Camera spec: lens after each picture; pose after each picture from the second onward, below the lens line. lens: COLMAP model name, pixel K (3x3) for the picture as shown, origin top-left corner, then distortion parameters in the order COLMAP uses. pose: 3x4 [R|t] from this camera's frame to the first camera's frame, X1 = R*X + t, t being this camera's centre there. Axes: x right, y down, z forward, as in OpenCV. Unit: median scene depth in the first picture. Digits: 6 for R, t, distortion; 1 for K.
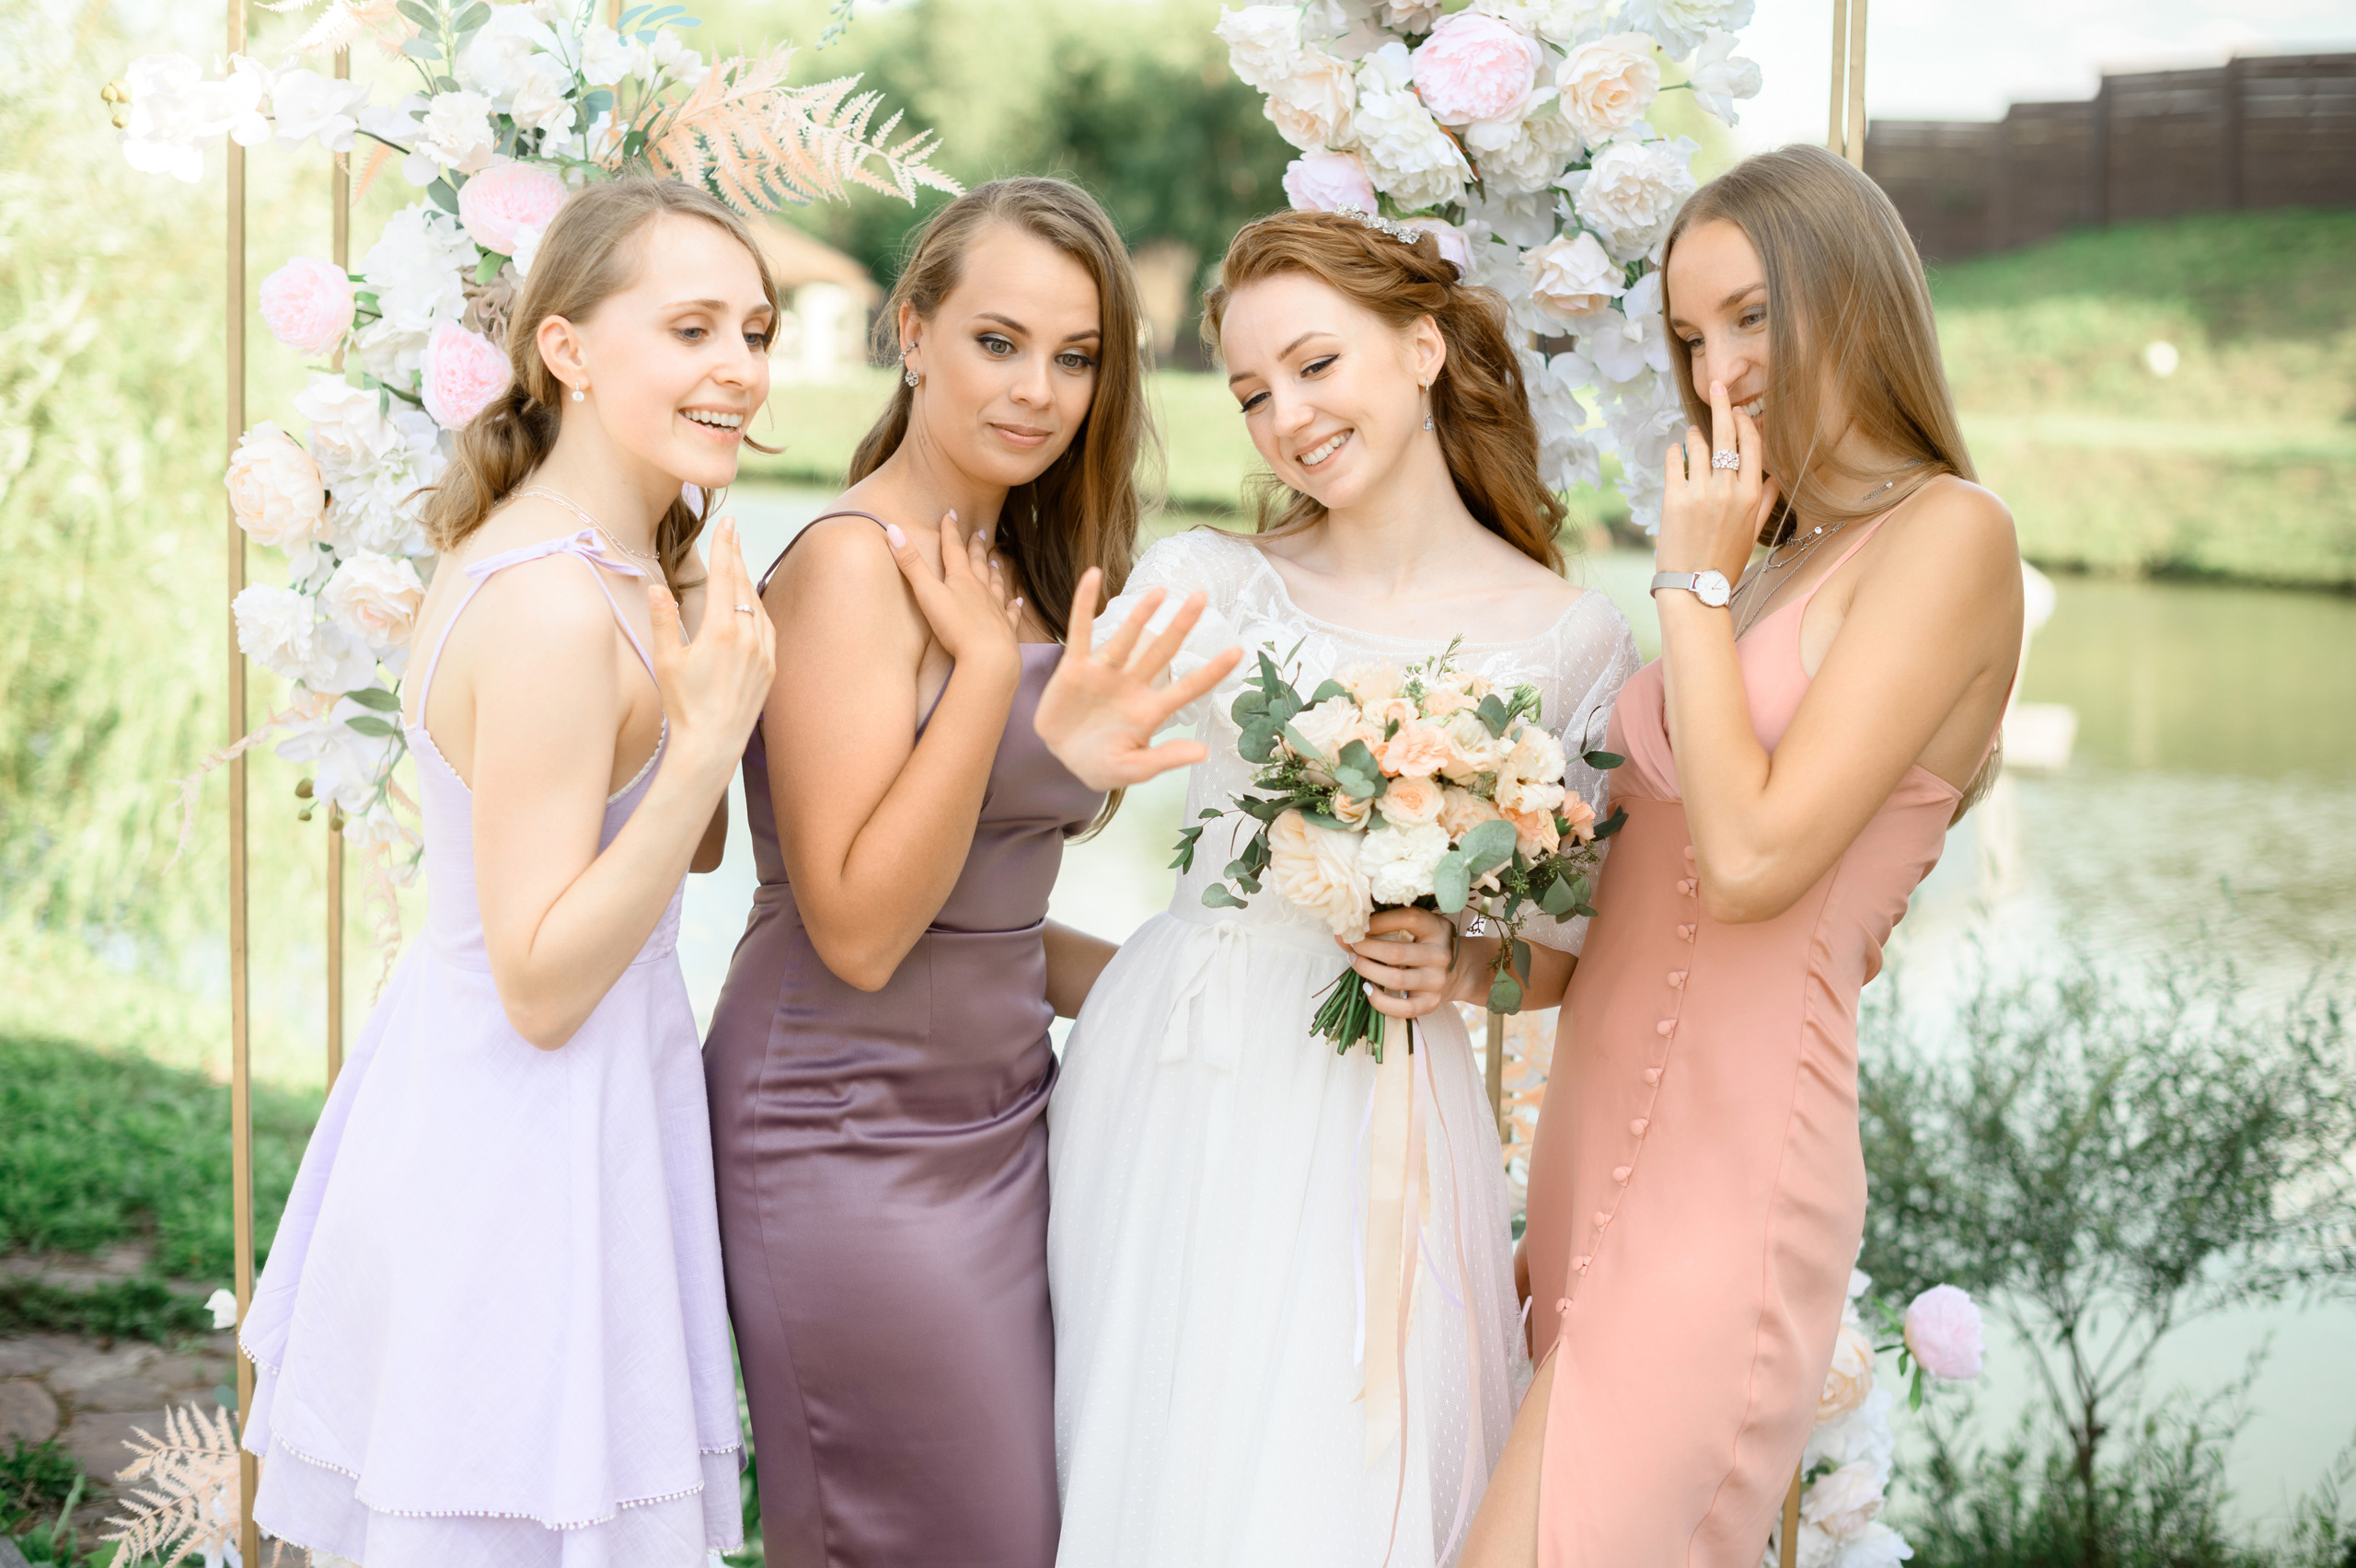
lens RADIAL K [[3260.3, 0, 1177.3], [0, 3260.3, 796.0], [0, 0, 1]] dist [-0.052022, 0.000000]
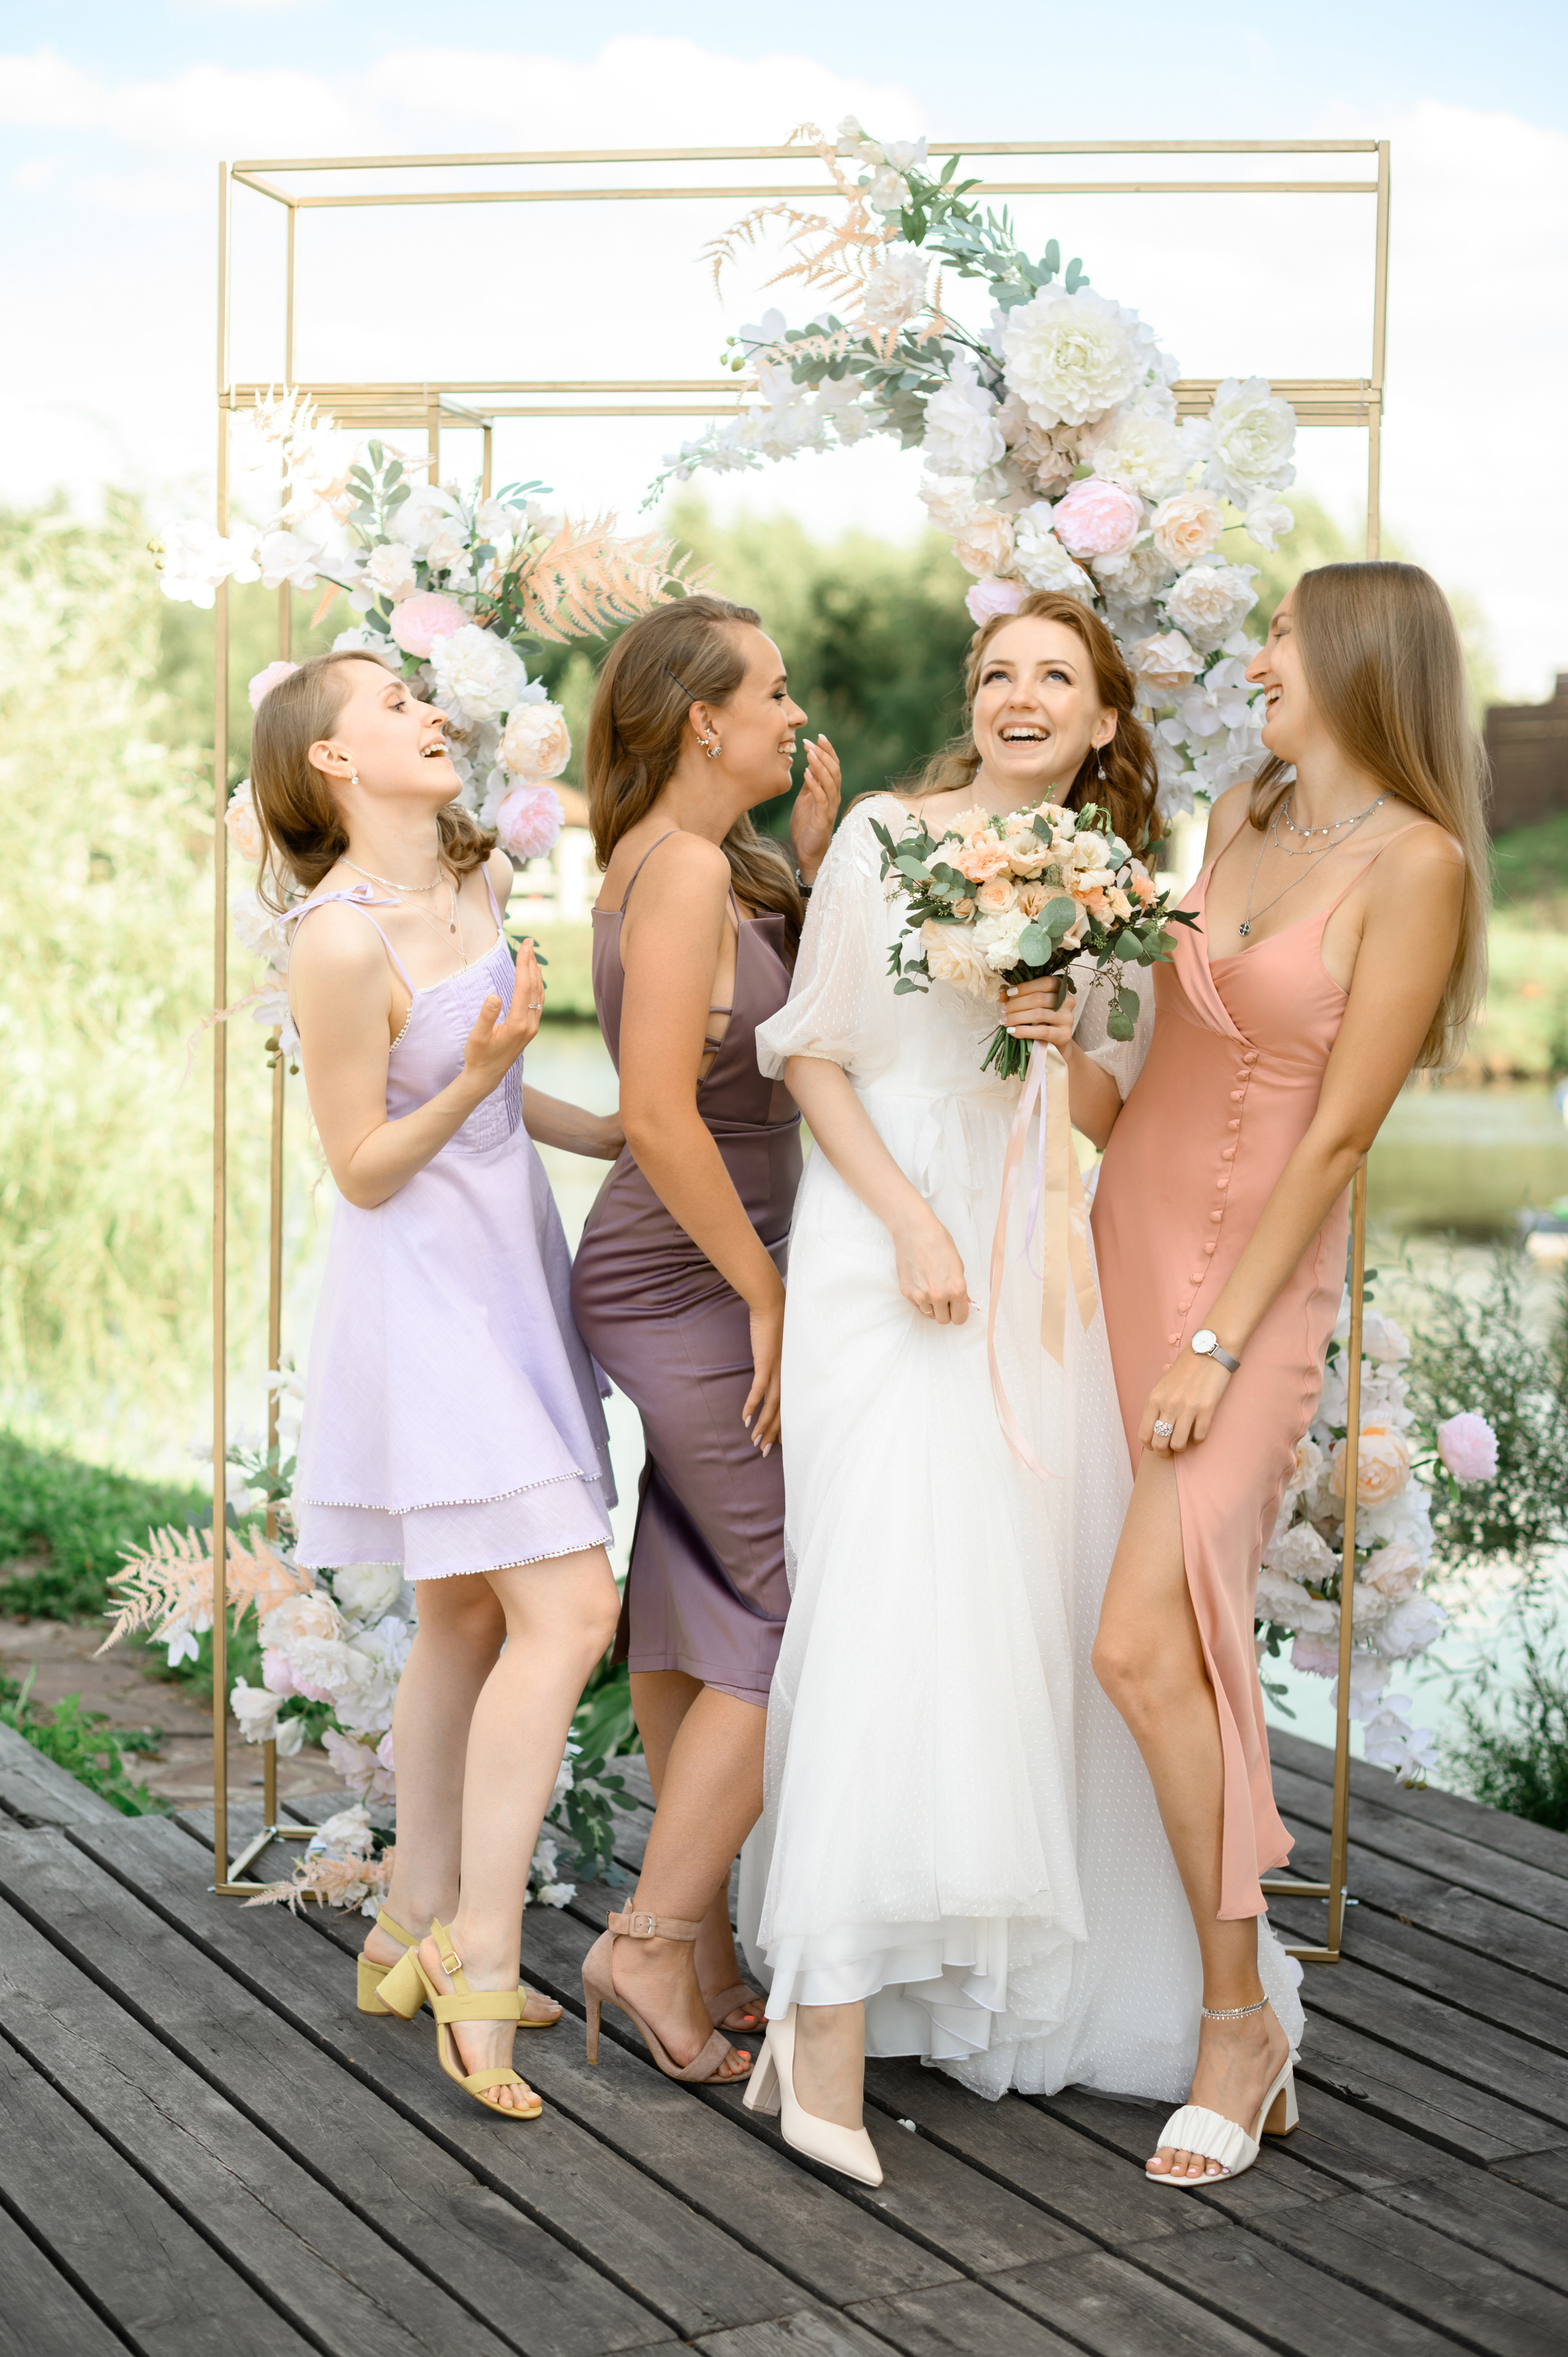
lens RADIAL K [[3261.4, 0, 780.4], [0, 3261.4, 1167.8], [0, 0, 1]] dist [-0.052022, 0.000000]
pose [[0.998829, -0.005916, -0.048013, 0.018724], [0.003538, 0.998769, -0.049470, 0.130699], [0.048247, 0.049242, 0.997621, -0.417391]]
